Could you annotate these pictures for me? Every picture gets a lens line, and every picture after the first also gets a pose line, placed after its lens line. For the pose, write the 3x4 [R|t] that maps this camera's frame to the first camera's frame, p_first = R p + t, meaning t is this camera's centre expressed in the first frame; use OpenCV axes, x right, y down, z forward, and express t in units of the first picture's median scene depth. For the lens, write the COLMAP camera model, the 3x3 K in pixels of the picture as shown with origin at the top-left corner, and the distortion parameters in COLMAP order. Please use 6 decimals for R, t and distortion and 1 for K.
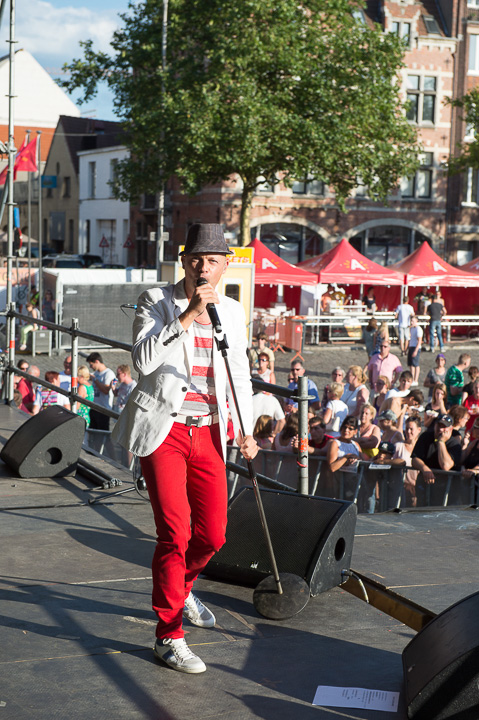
lens RADIAL K [[1368.8, 0, 239.5], [0, 1368.8, 360.0], [0, 0, 1]] dist [-0.003273, 0.128152]
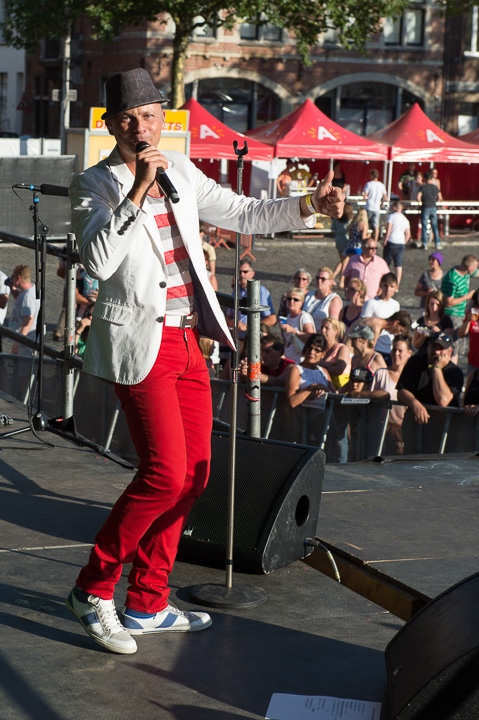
lens RADIAL K [[1368.8, 0, 239.5], [0, 1368.8, 360.0], [0, 0, 1]] dist [-0.003273, 0.128152]
pose [[0.998823, 0.002923, 0.048417, 0.002117], [-0.006034, 0.997917, 0.064236, 0.007115], [-0.048129, -0.064452, 0.996760, 0.243152]]
